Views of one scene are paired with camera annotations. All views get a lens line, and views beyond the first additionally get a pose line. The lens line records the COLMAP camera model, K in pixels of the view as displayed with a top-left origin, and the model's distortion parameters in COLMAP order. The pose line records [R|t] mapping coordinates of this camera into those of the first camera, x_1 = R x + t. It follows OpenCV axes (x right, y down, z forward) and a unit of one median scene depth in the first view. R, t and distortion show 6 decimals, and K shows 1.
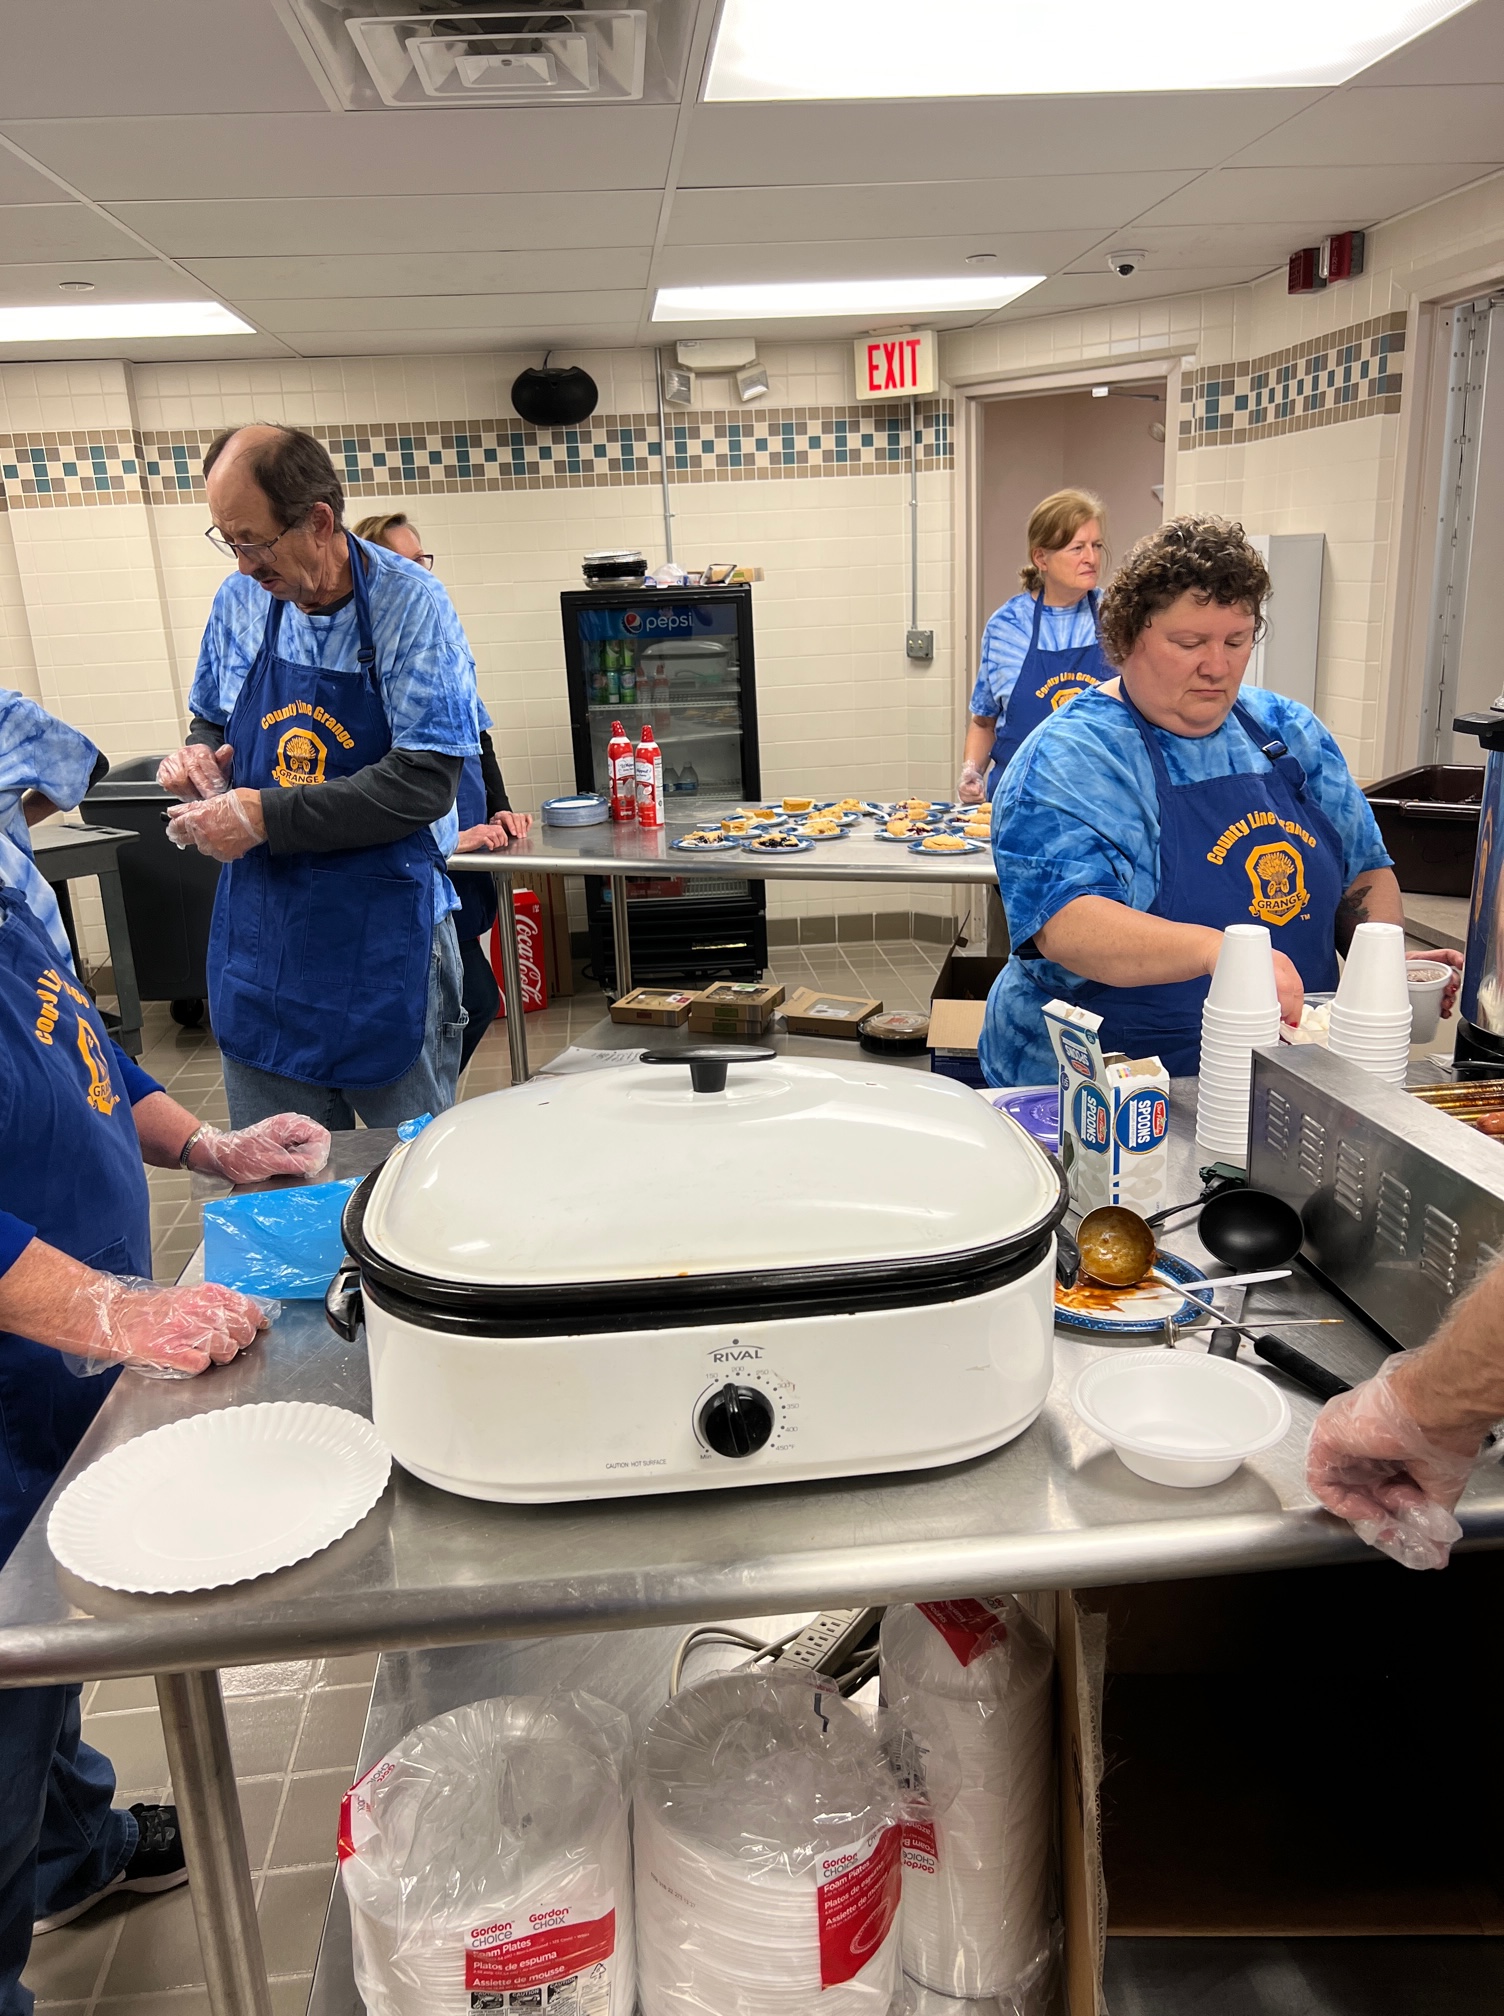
lens RADIAL K [[1538.8, 0, 752.0], [0, 1538.8, 1008.0], [0, 0, 1]] dist [0.020296, 0.001578]
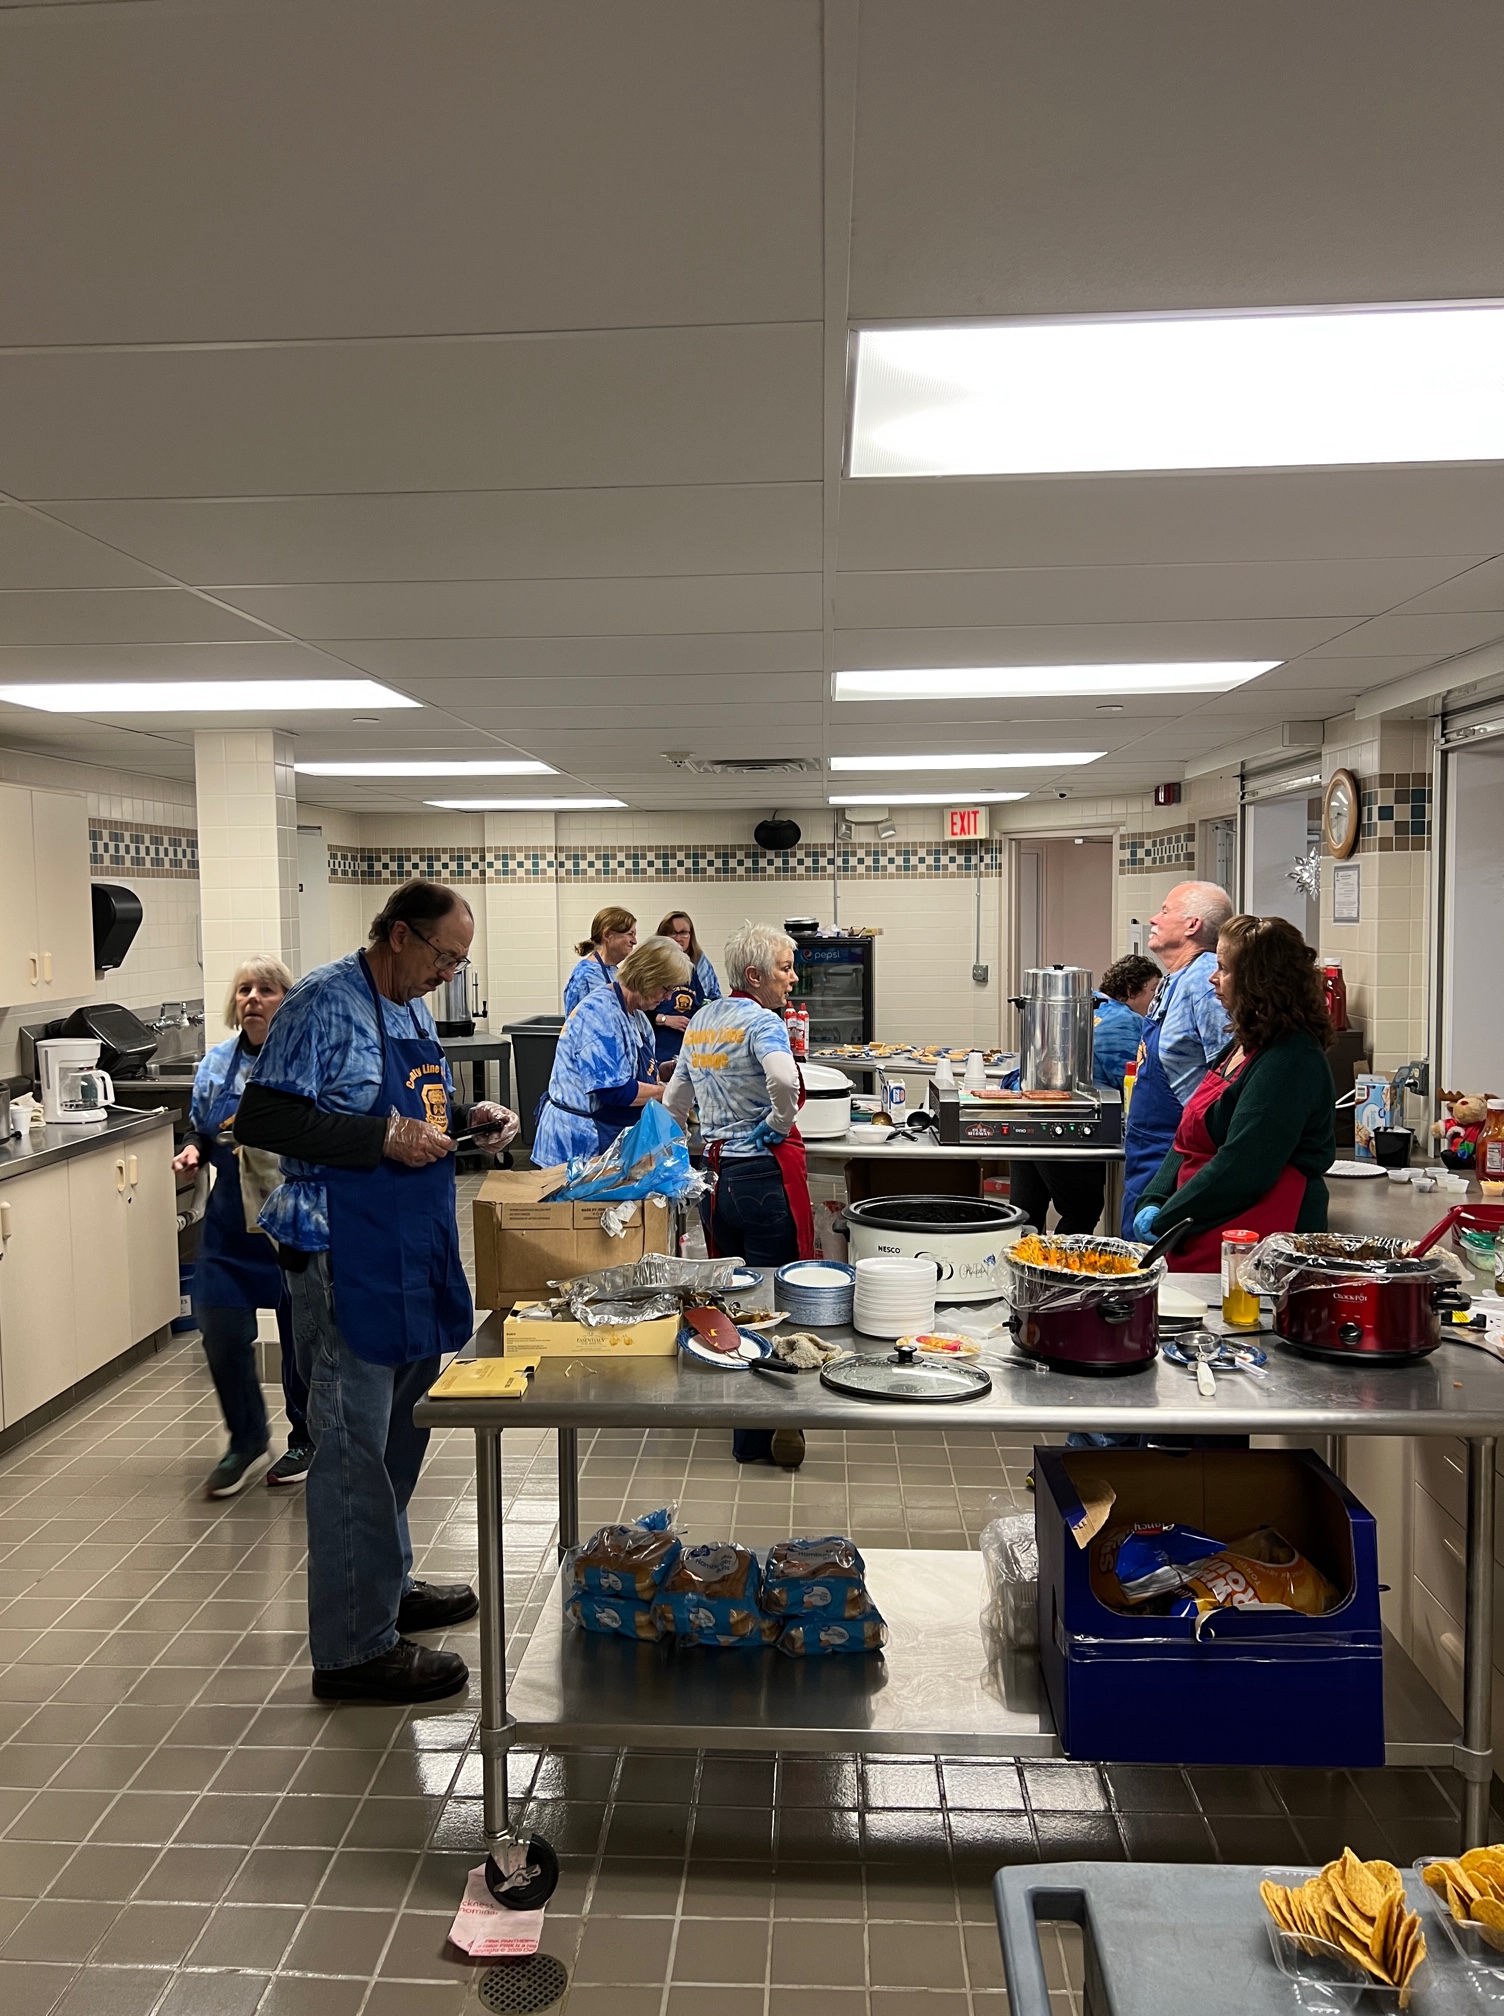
lens RADIAL K [[1522.7, 0, 752.0], [0, 1522.7, 1008.0], [0, 0, 1]] dist [0.195187, -0.000771]
pose [[0.988694, 0.046458, -0.142569, 0.108677], [-0.074393, 0.977503, -0.197366, 0.163787], [0.130192, 0.205741, 0.969908, -0.709181]]
